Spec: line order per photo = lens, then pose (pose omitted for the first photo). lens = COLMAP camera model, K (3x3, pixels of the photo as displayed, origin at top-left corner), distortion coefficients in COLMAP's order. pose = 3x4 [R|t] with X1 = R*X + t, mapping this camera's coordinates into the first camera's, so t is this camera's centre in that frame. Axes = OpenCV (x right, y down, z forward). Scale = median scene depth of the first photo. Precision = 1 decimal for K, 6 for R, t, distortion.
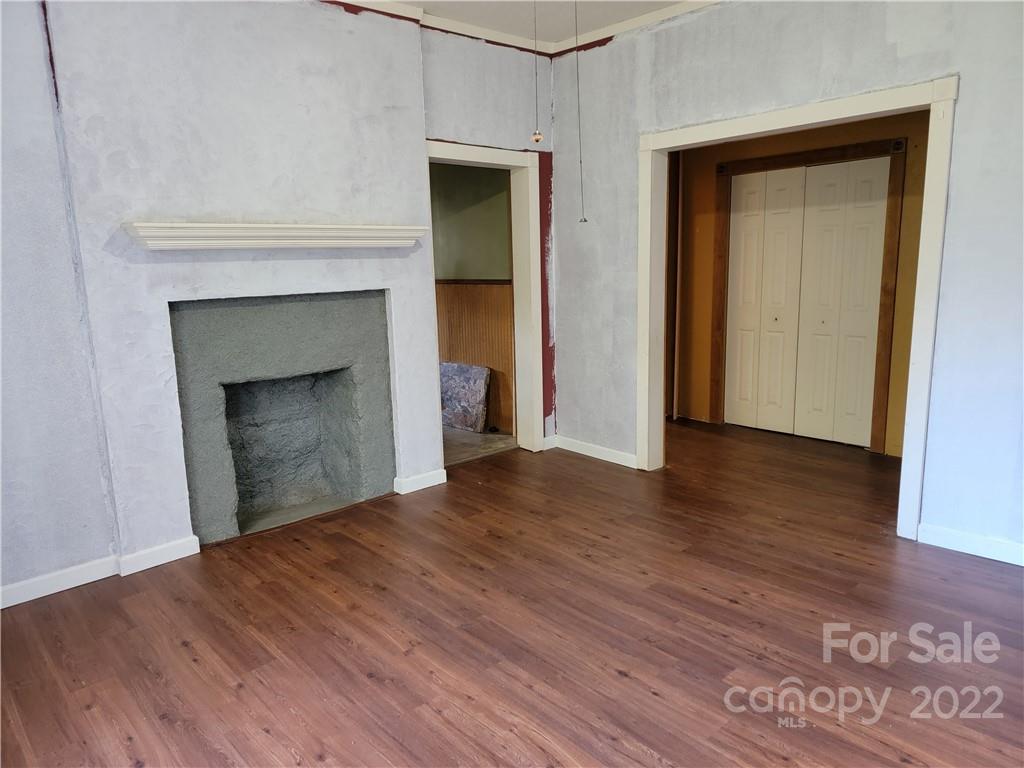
lens RADIAL K [[706.0, 0, 514.2], [0, 706.0, 388.5], [0, 0, 1]] dist [0.085962, -0.056926]
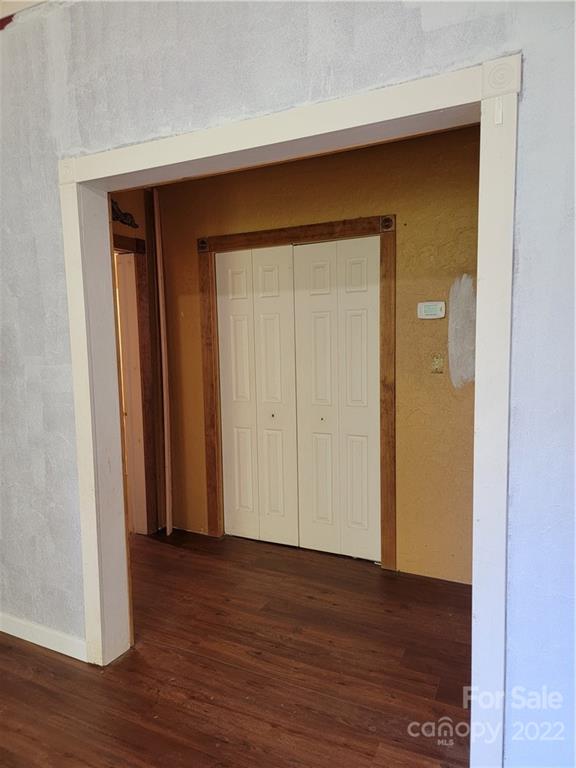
lens RADIAL K [[536.3, 0, 285.5], [0, 536.3, 394.0], [0, 0, 1]] dist [0.041907, 0.000674]
pose [[0.932587, -0.027217, 0.359916, 0.175625], [0.059413, 0.995127, -0.078694, -0.085768], [-0.356021, 0.094772, 0.929660, 0.460595]]
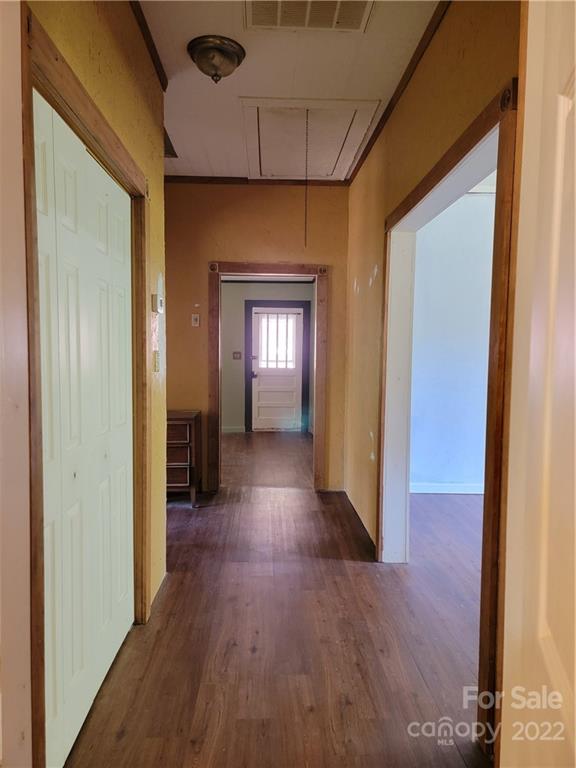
lens RADIAL K [[529.5, 0, 283.1], [0, 529.5, 383.8], [0, 0, 1]] dist [0.085962, -0.056926]
pose [[-0.764260, -0.017023, 0.644683, 0.076547], [0.130198, 0.974995, 0.180092, -0.232810], [-0.631629, 0.221573, -0.742933, 1.382805]]
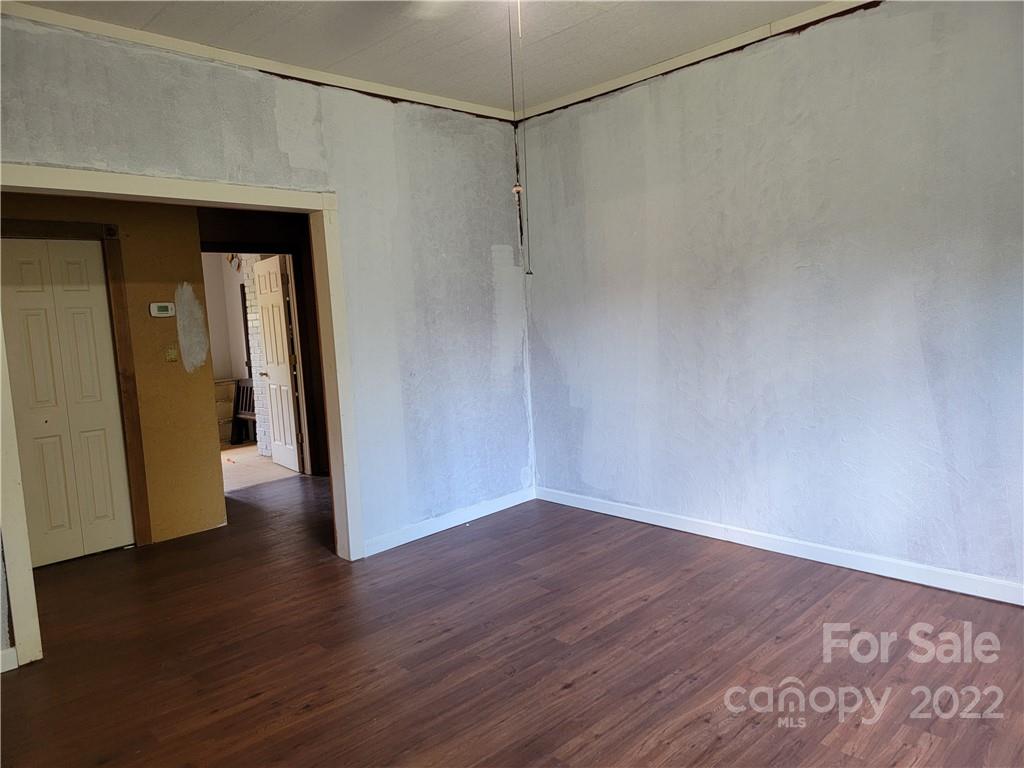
lens RADIAL K [[706.0, 0, 514.2], [0, 706.0, 388.5], [0, 0, 1]] dist [0.085962, -0.056926]
pose [[-0.025279, -0.074451, 0.996904, -0.486872], [0.235197, 0.968787, 0.078316, -0.078268], [-0.971619, 0.236449, -0.006979, 0.531861]]
